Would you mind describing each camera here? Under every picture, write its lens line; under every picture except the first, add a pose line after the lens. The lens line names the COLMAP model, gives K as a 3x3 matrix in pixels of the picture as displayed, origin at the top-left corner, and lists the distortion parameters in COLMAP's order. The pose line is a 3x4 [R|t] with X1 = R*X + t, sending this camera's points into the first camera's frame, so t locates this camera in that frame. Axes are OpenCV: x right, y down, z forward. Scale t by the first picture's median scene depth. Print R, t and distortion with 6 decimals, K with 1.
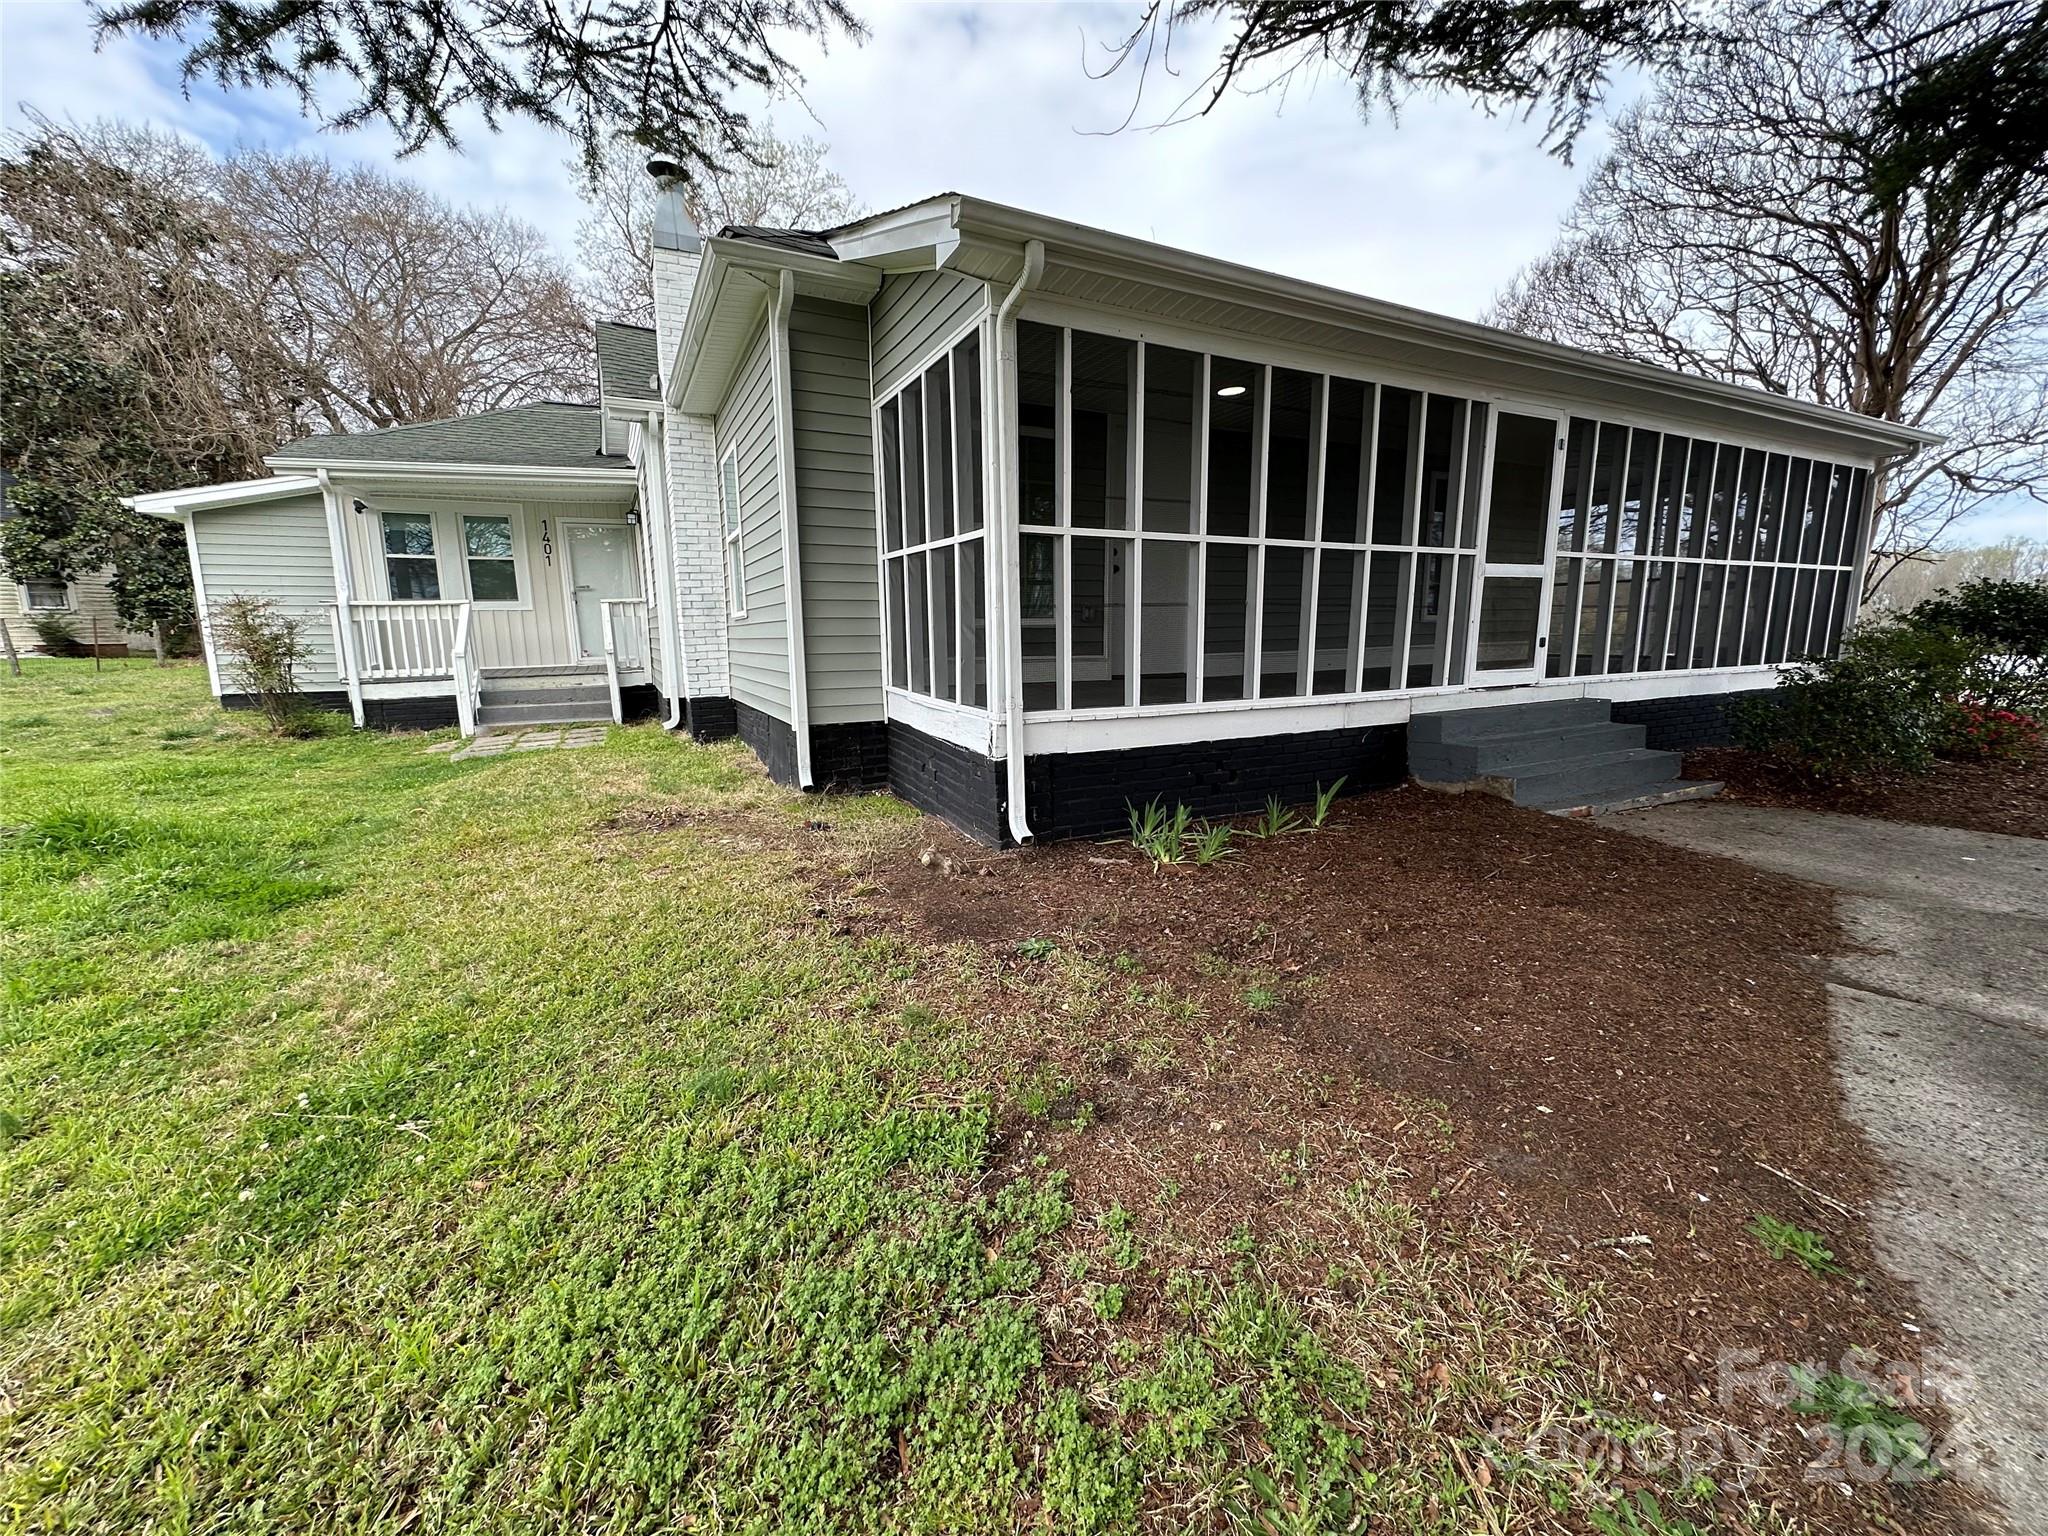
lens RADIAL K [[825.1, 0, 1024.0], [0, 825.1, 768.0], [0, 0, 1]] dist [-0.000494, -0.000169]
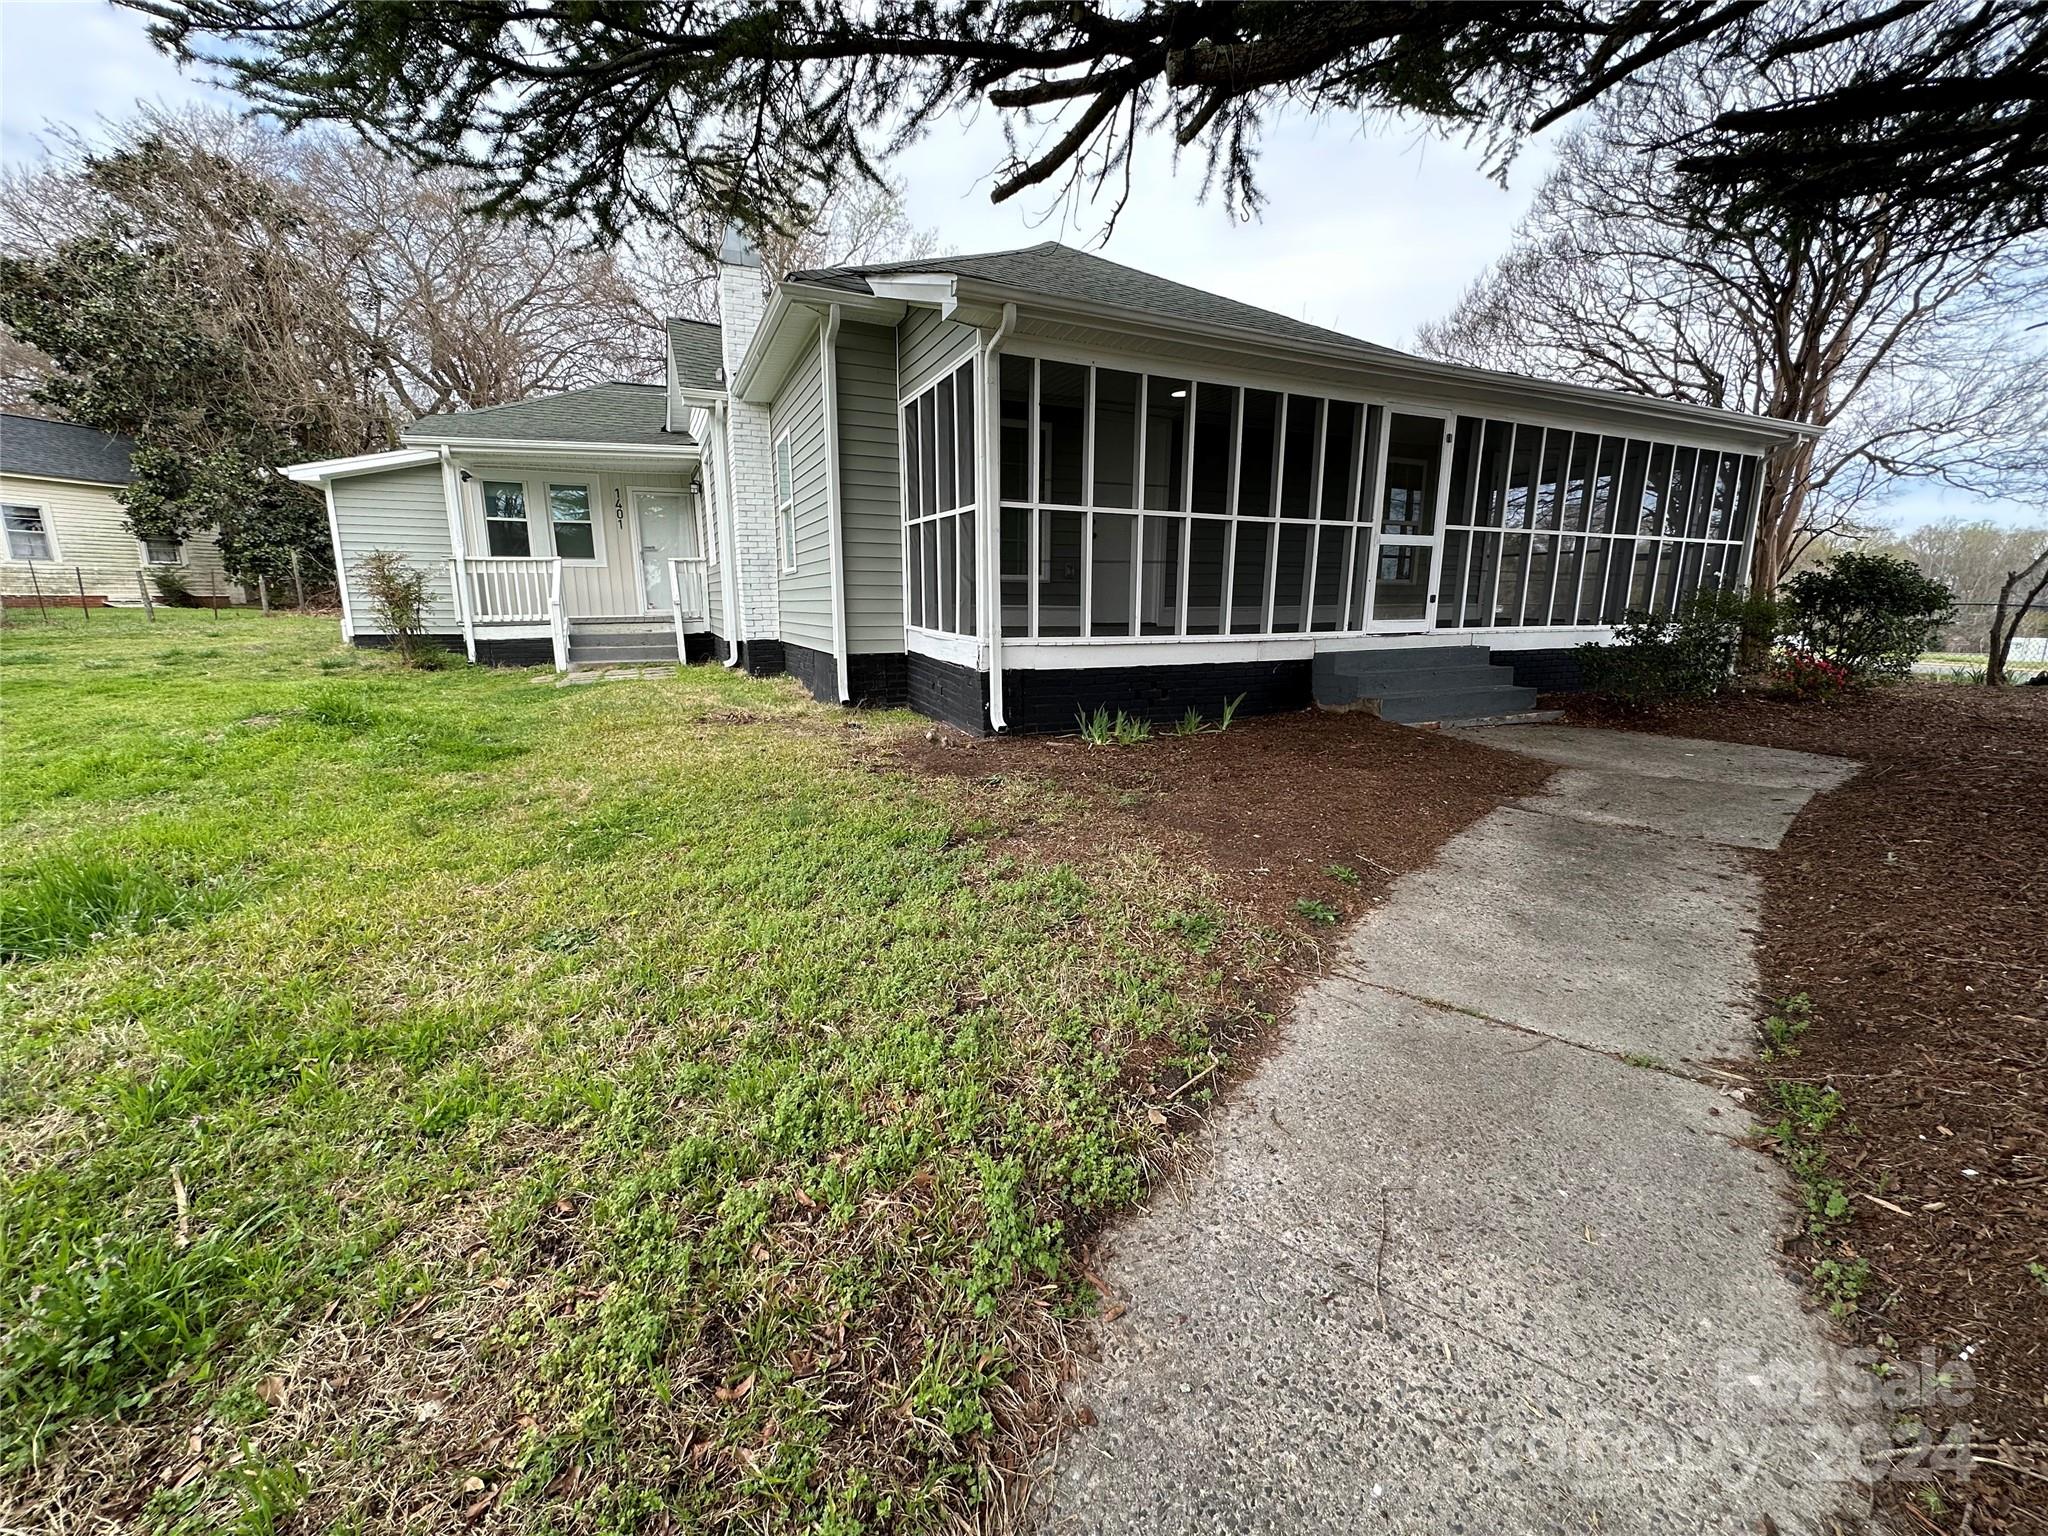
lens RADIAL K [[825.1, 0, 1024.0], [0, 825.1, 768.0], [0, 0, 1]] dist [-0.000494, -0.000169]
pose [[0.999263, 0.020169, -0.032646, 0.050939], [-0.019010, 0.999191, 0.035431, 0.060393], [0.033334, -0.034784, 0.998839, -0.233501]]
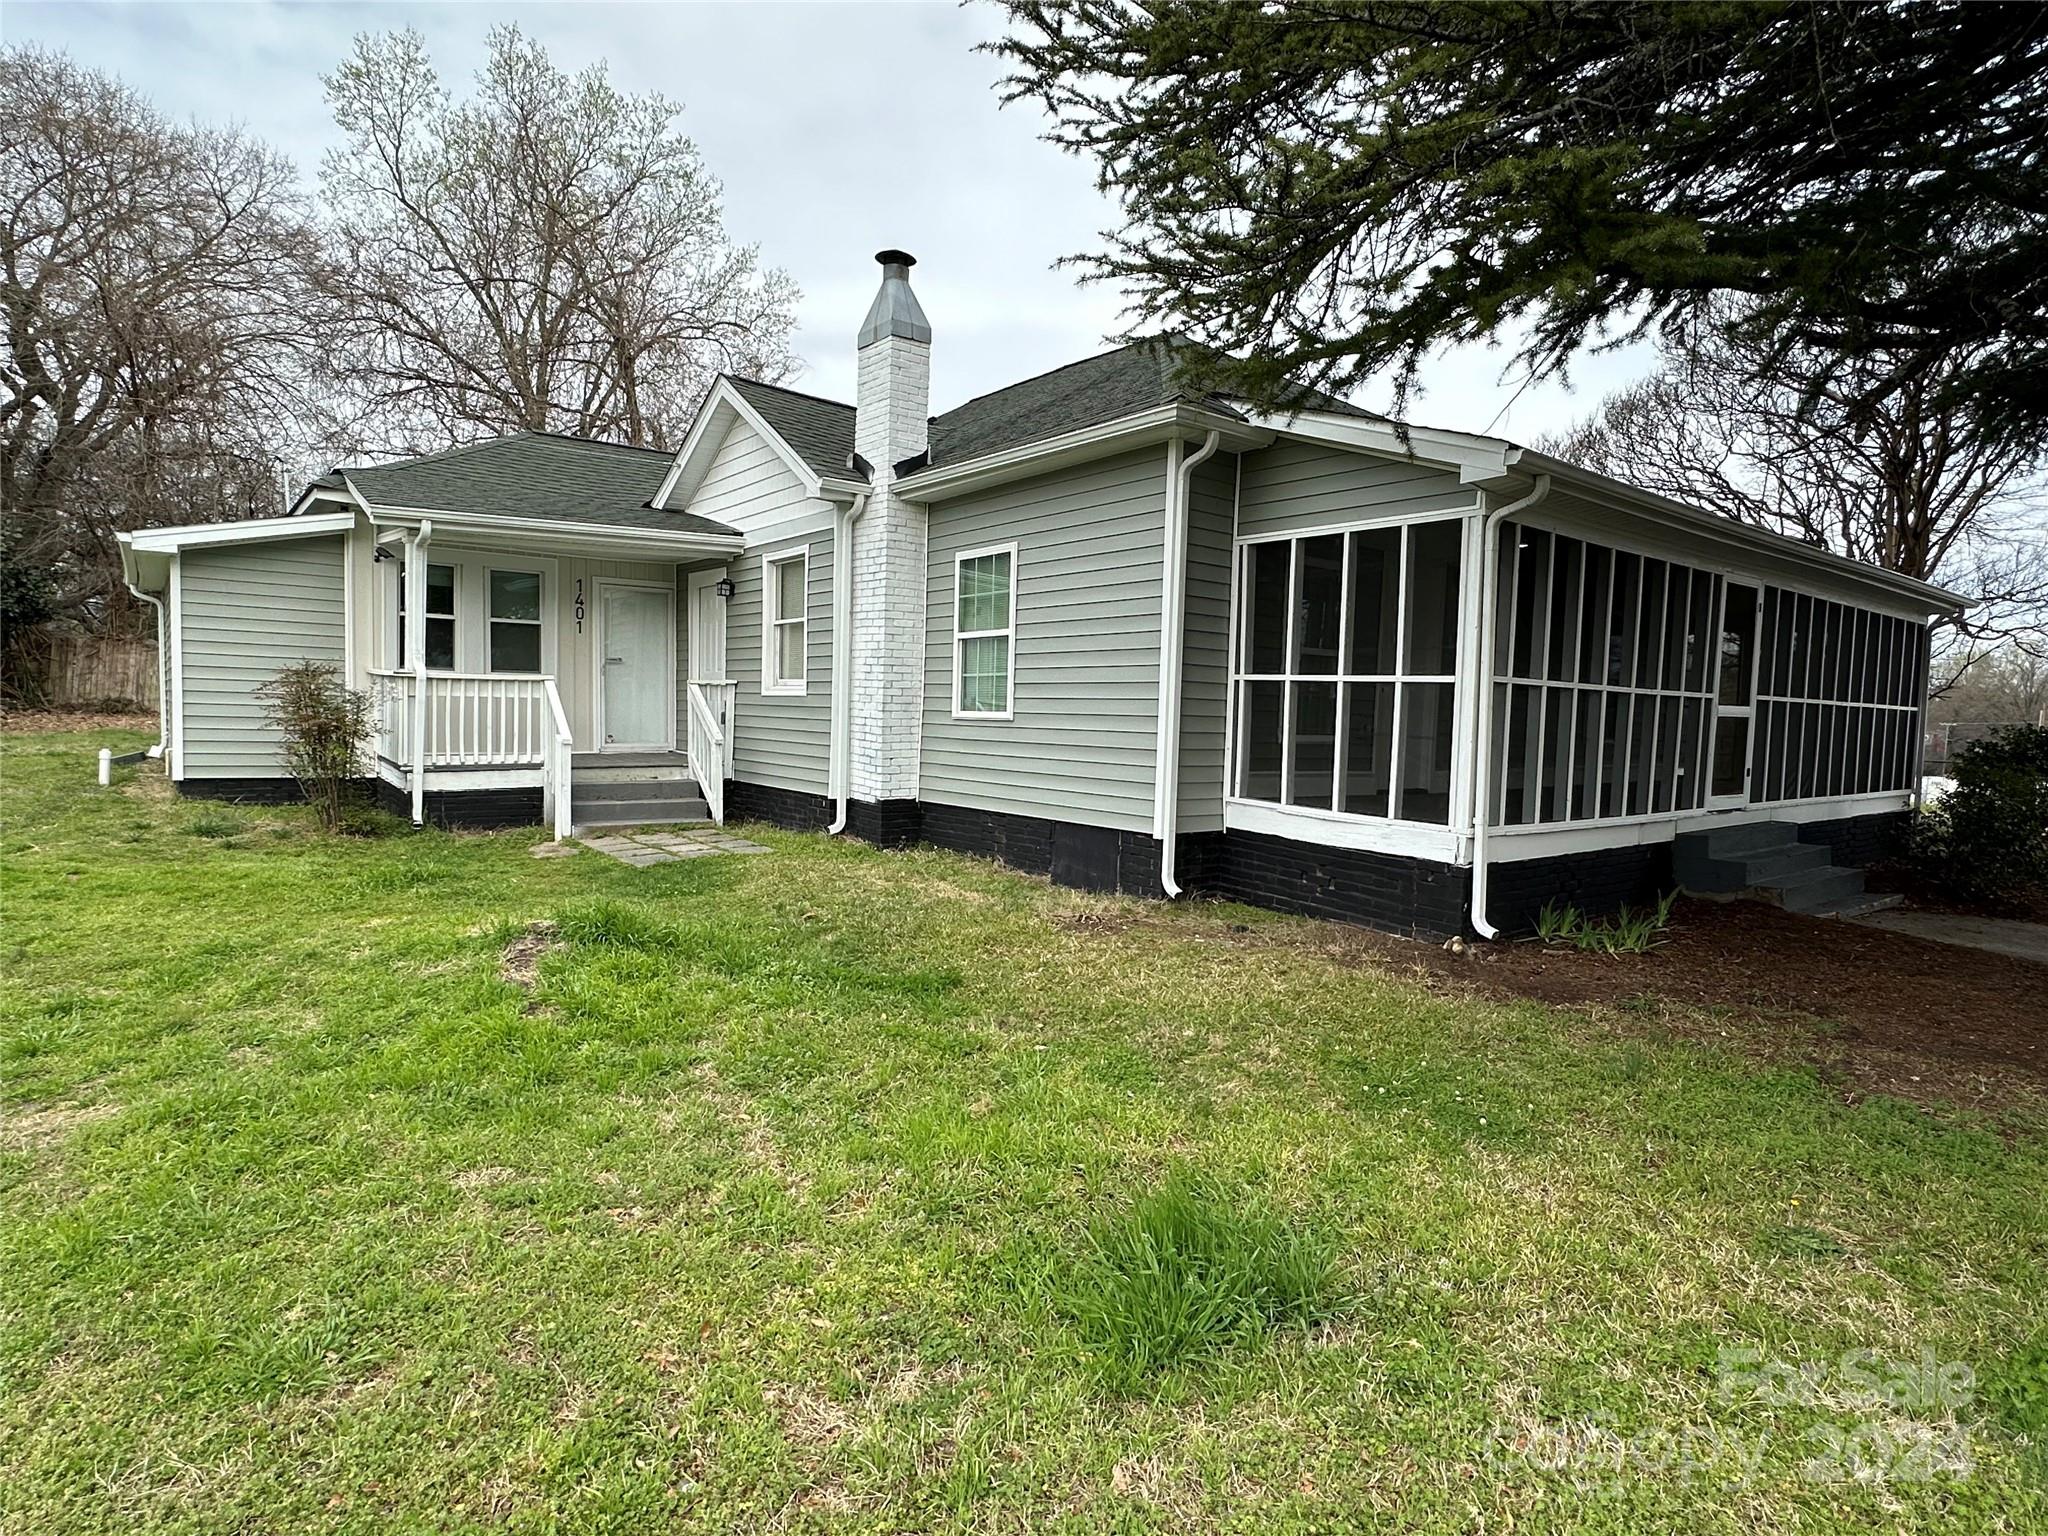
lens RADIAL K [[1113.2, 0, 1024.0], [0, 1113.2, 768.0], [0, 0, 1]] dist [-0.000630, 0.000277]
pose [[0.979636, 0.028906, 0.198689, -0.575057], [-0.006581, 0.993674, -0.112112, 0.019369], [-0.200673, 0.108521, 0.973629, -0.263380]]
